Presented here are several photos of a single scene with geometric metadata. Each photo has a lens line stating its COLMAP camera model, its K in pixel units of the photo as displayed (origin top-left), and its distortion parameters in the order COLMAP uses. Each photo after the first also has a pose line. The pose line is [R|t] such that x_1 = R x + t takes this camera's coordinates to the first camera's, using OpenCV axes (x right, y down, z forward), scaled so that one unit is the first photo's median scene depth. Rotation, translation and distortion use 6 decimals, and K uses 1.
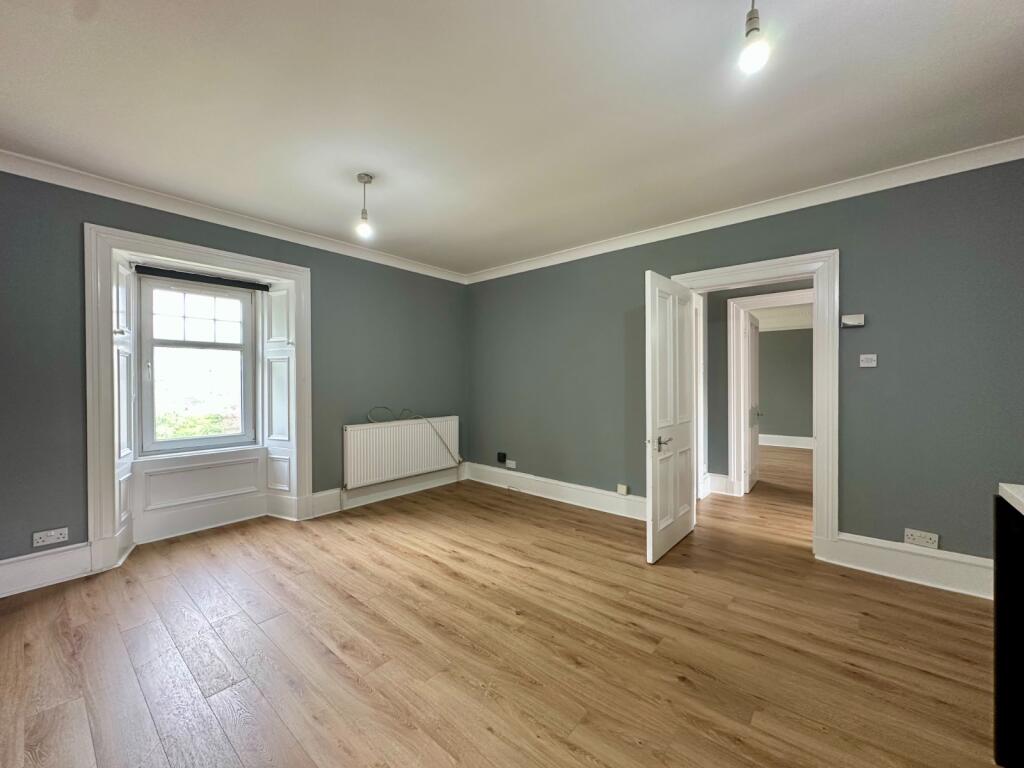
lens RADIAL K [[408.3, 0, 511.8], [0, 408.3, 384.9], [0, 0, 1]] dist [-0.002382, 0.000433]
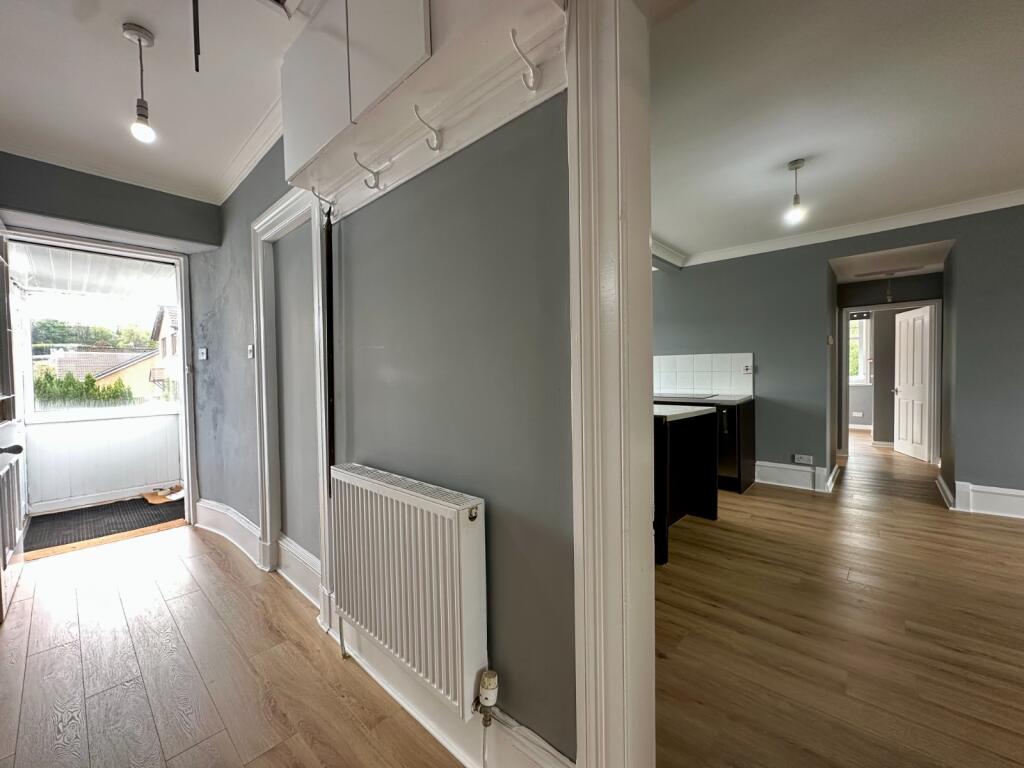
lens RADIAL K [[408.3, 0, 511.8], [0, 408.3, 384.9], [0, 0, 1]] dist [-0.002382, 0.000433]
pose [[-0.999127, 0.019432, 0.036990, 0.893842], [0.020614, 0.999280, 0.031844, 0.010117], [-0.036345, 0.032579, -0.998808, 1.422394]]
